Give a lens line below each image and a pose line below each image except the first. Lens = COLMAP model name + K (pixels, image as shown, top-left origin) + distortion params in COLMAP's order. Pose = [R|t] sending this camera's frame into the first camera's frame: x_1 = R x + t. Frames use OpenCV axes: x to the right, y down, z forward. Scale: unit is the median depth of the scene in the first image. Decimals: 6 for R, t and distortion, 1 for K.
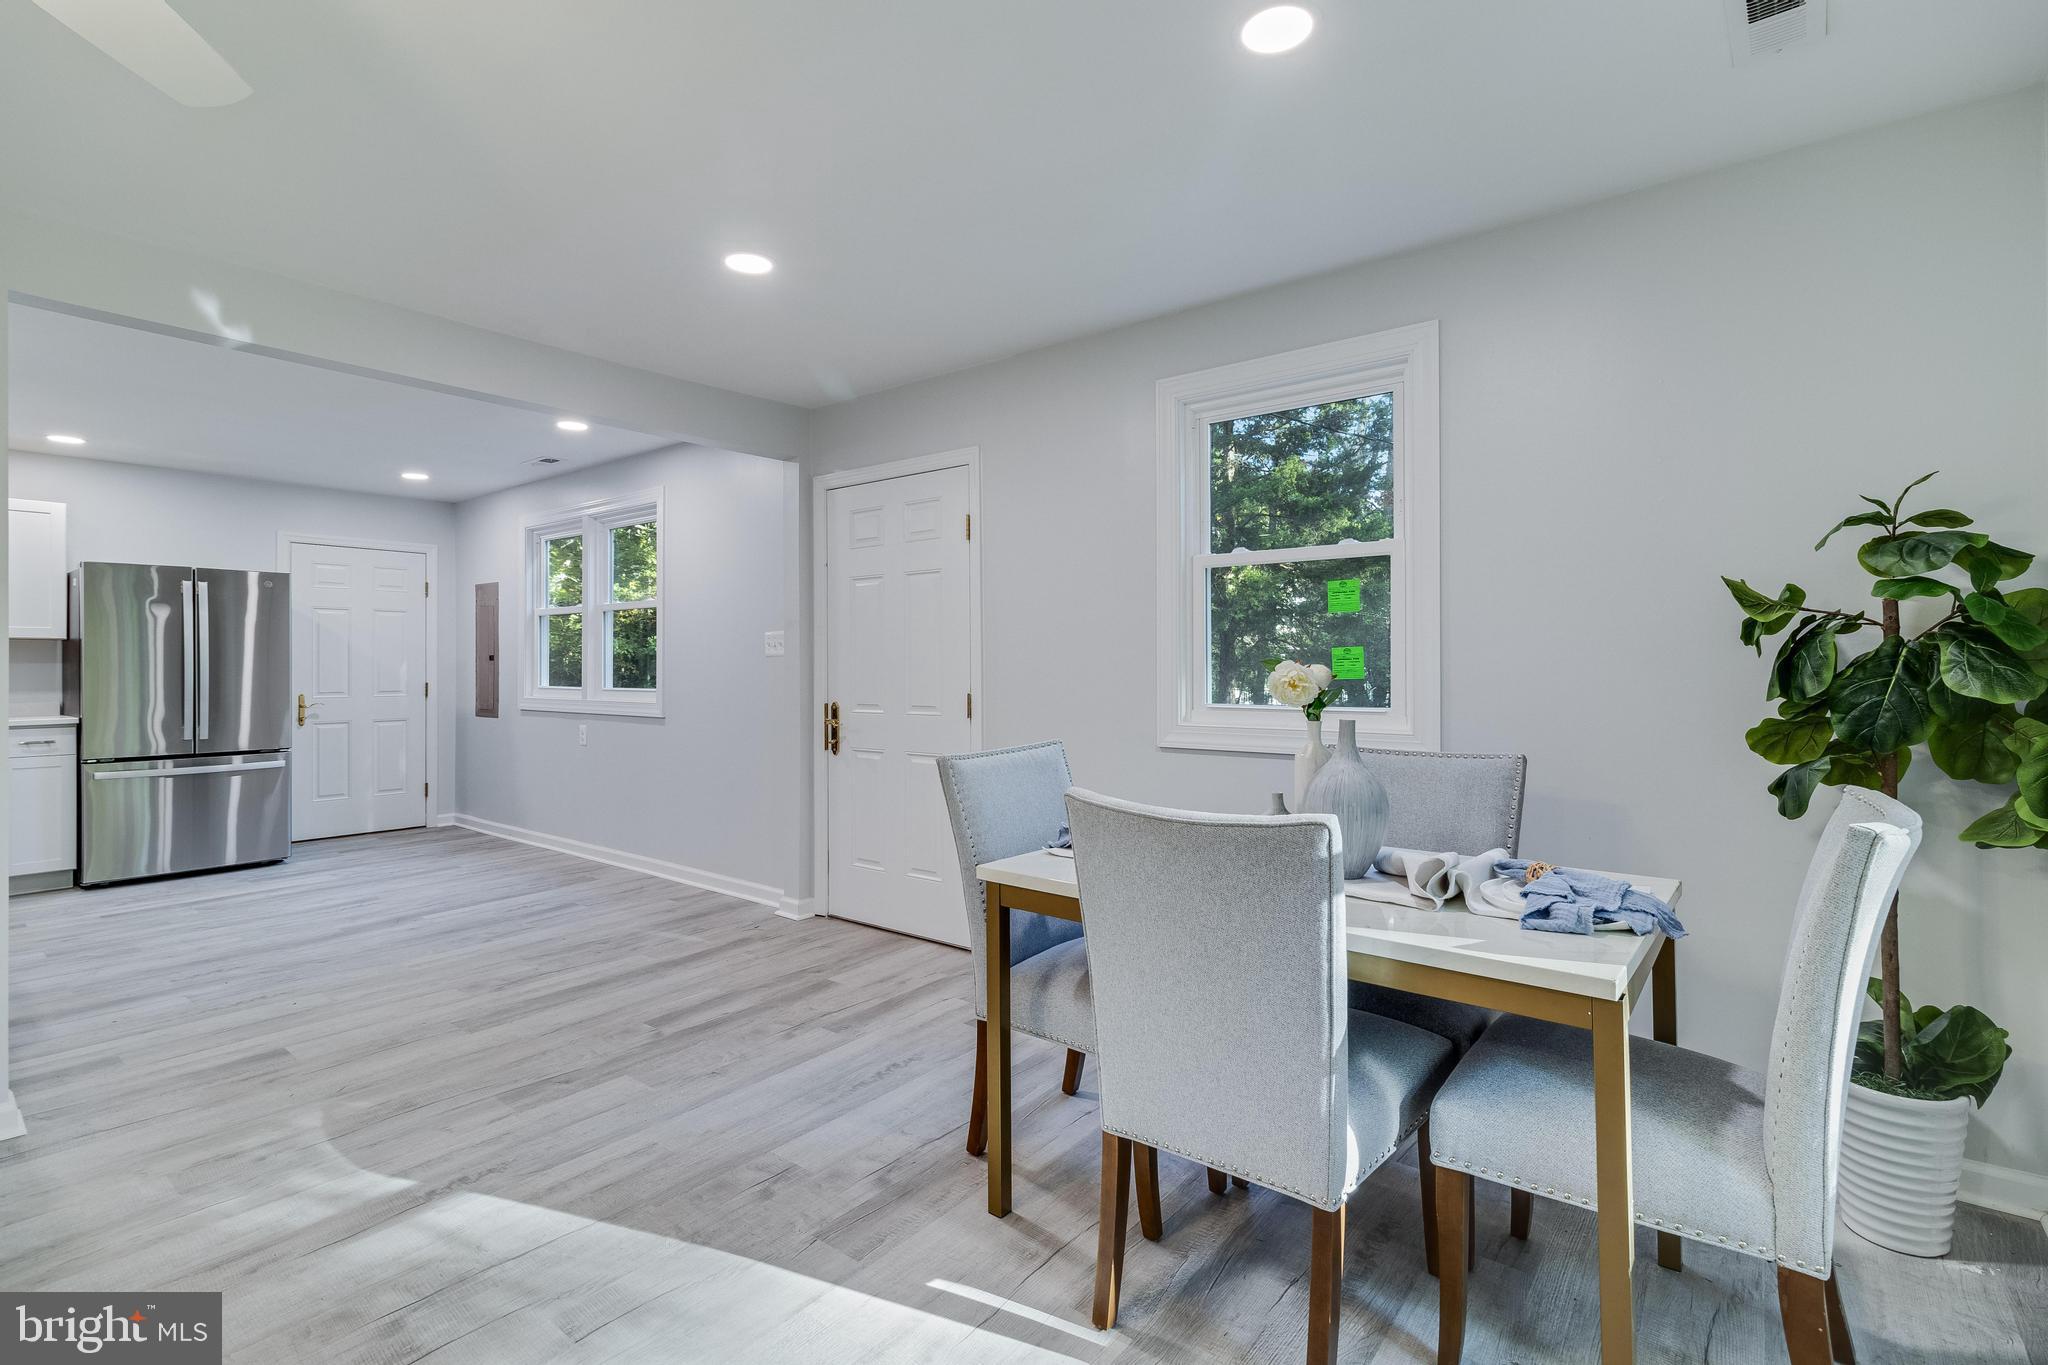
lens RADIAL K [[951.9, 0, 1031.1], [0, 951.9, 662.5], [0, 0, 1]] dist [0.002202, 0.001334]
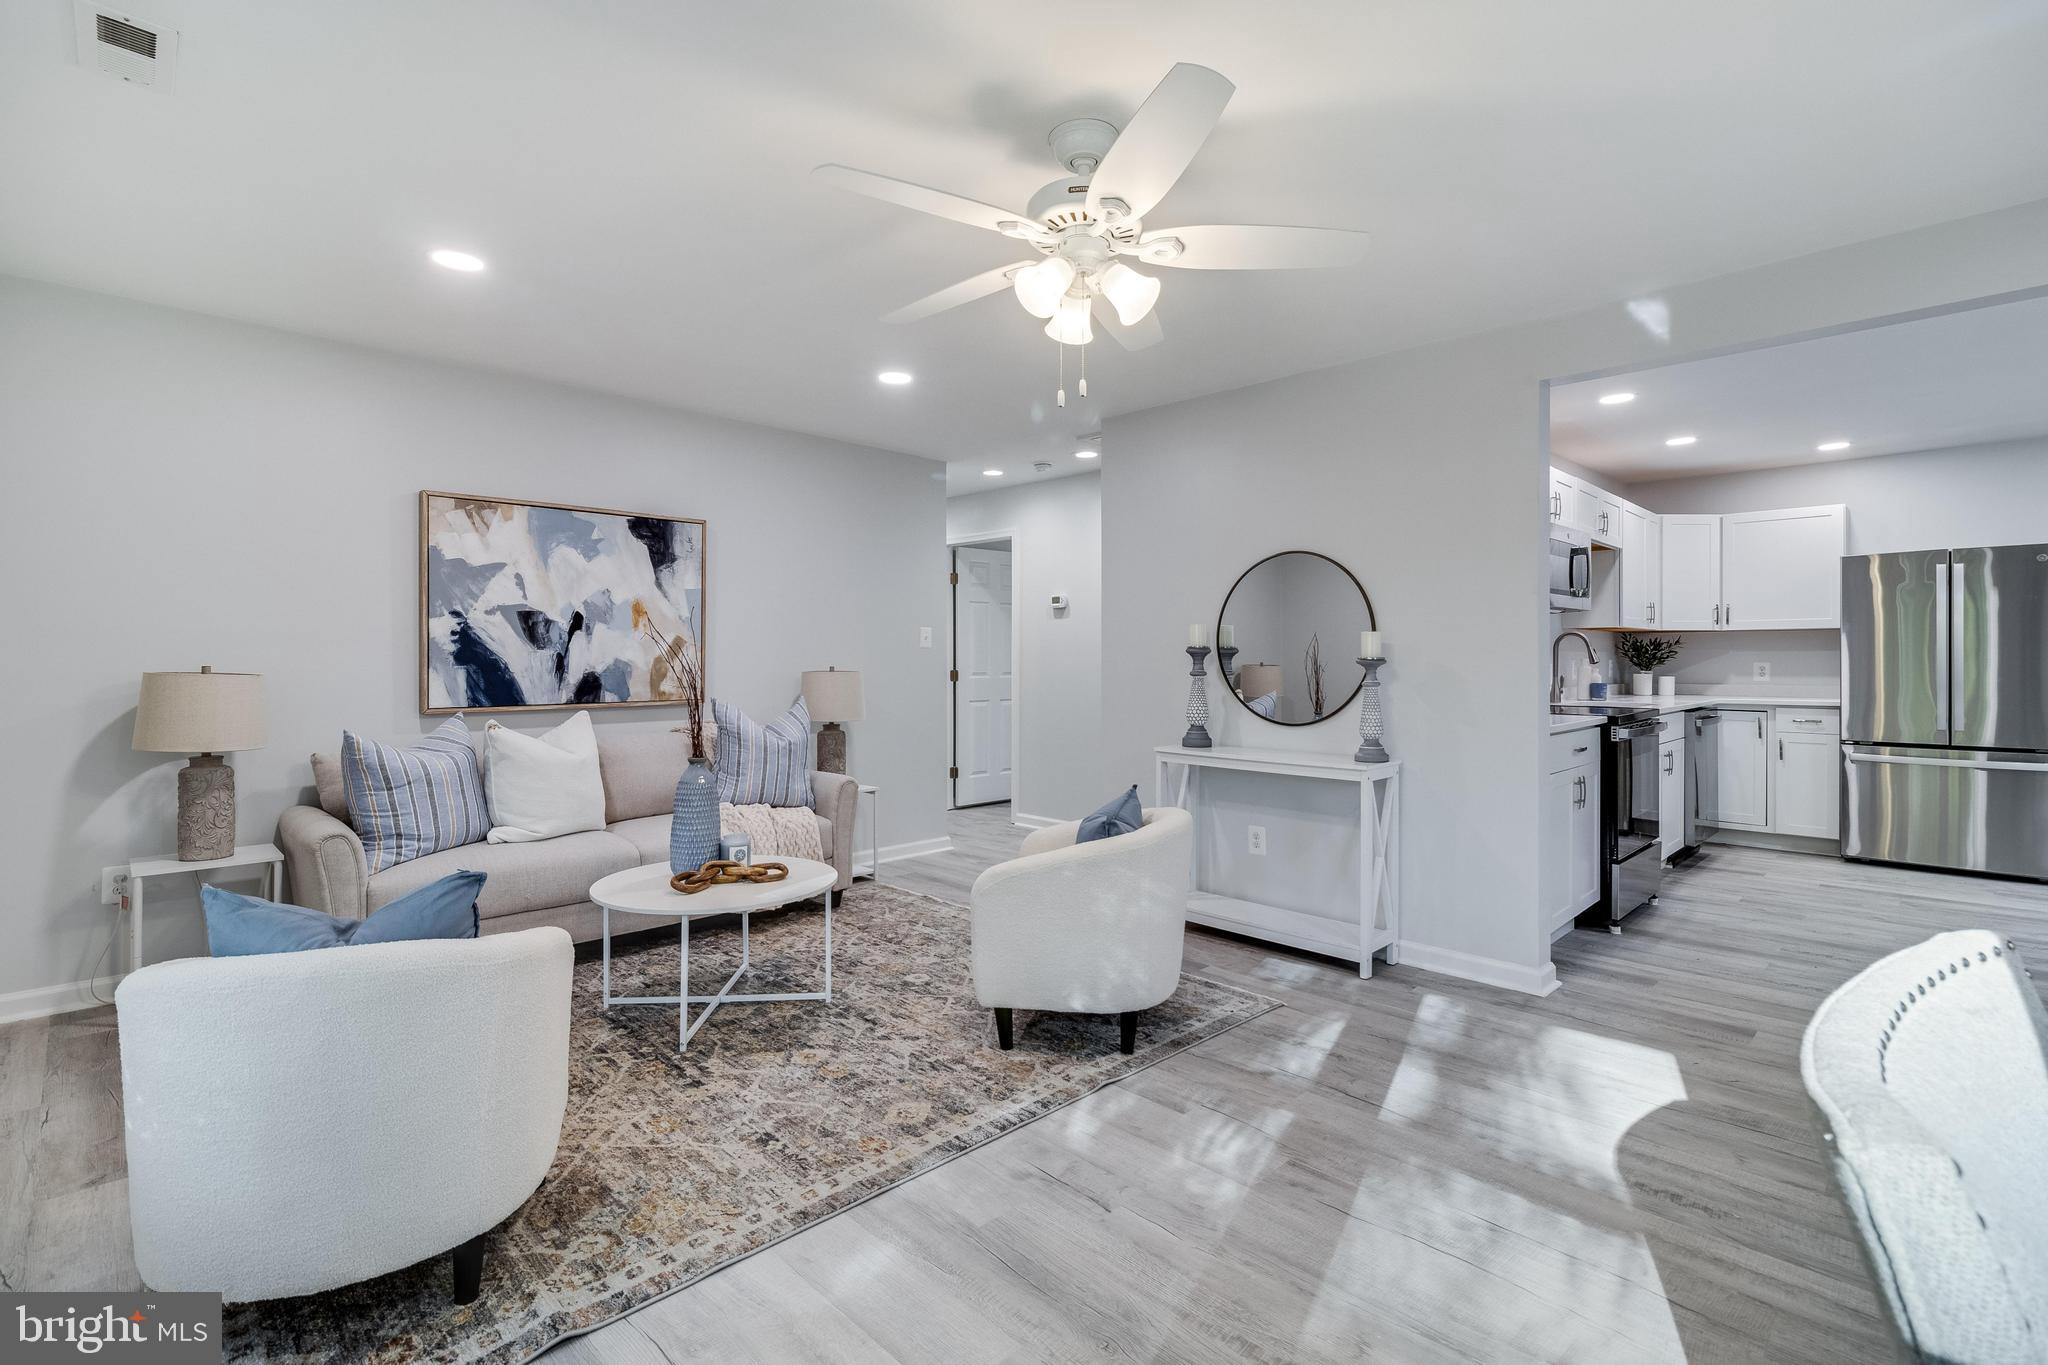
lens RADIAL K [[951.9, 0, 1031.1], [0, 951.9, 662.5], [0, 0, 1]] dist [0.002202, 0.001334]
pose [[-0.112270, 0.008505, -0.993641, 0.224855], [0.005228, 0.999955, 0.007968, 0.001121], [0.993664, -0.004300, -0.112309, 0.259196]]
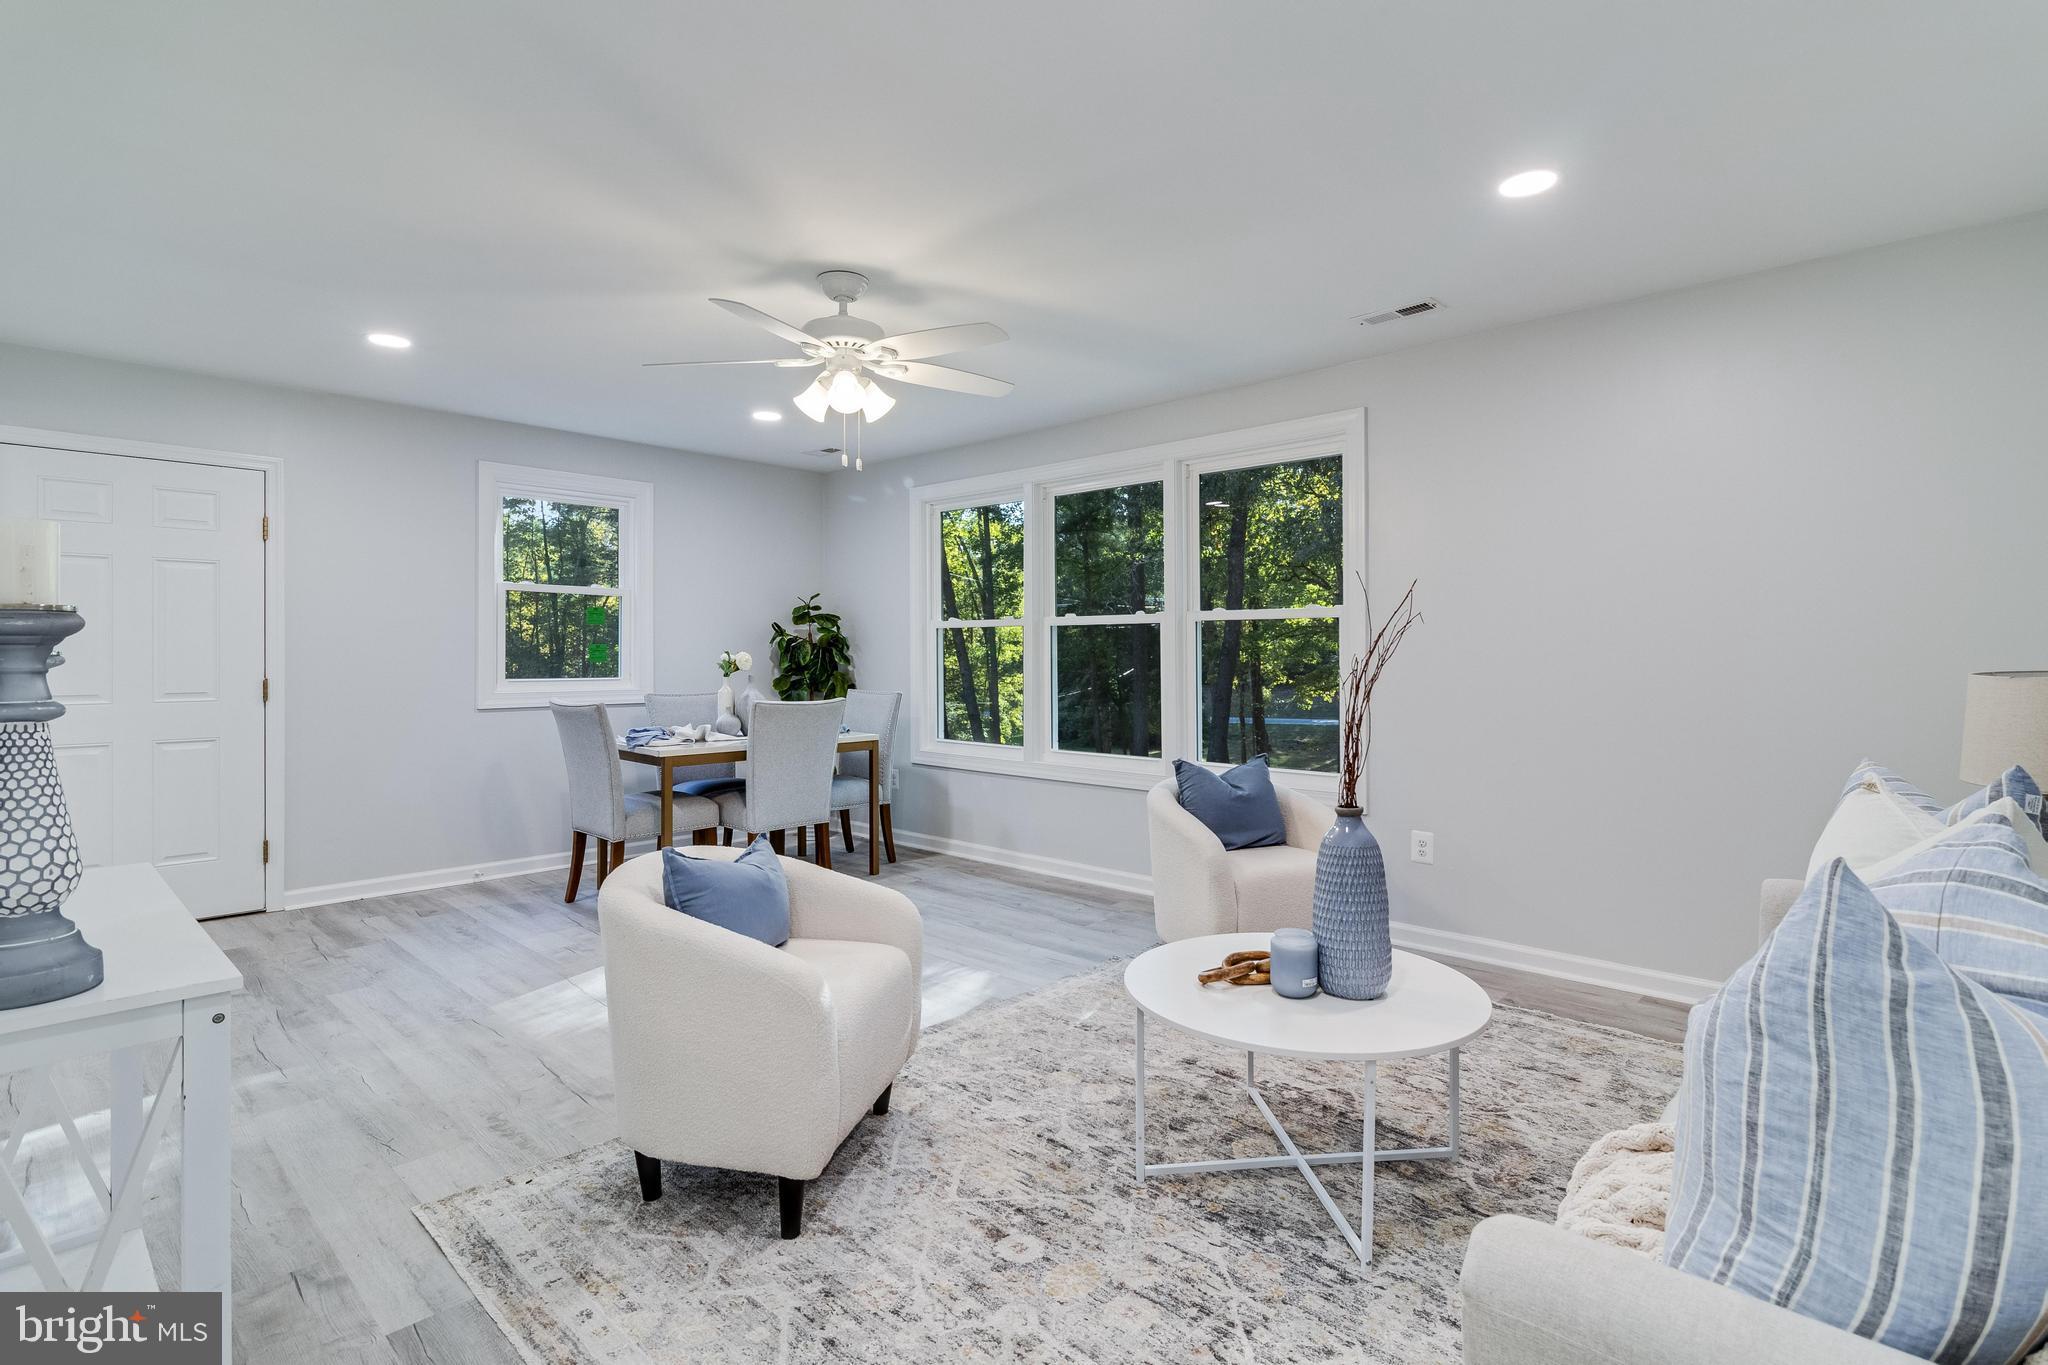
lens RADIAL K [[1001.1, 0, 1026.5], [0, 1001.1, 665.4], [0, 0, 1]] dist [-0.001299, -0.000002]
pose [[0.086384, -0.002467, 0.996259, -1.085030], [-0.004237, 0.999987, 0.002844, 0.009981], [-0.996253, -0.004467, 0.086373, 0.016968]]
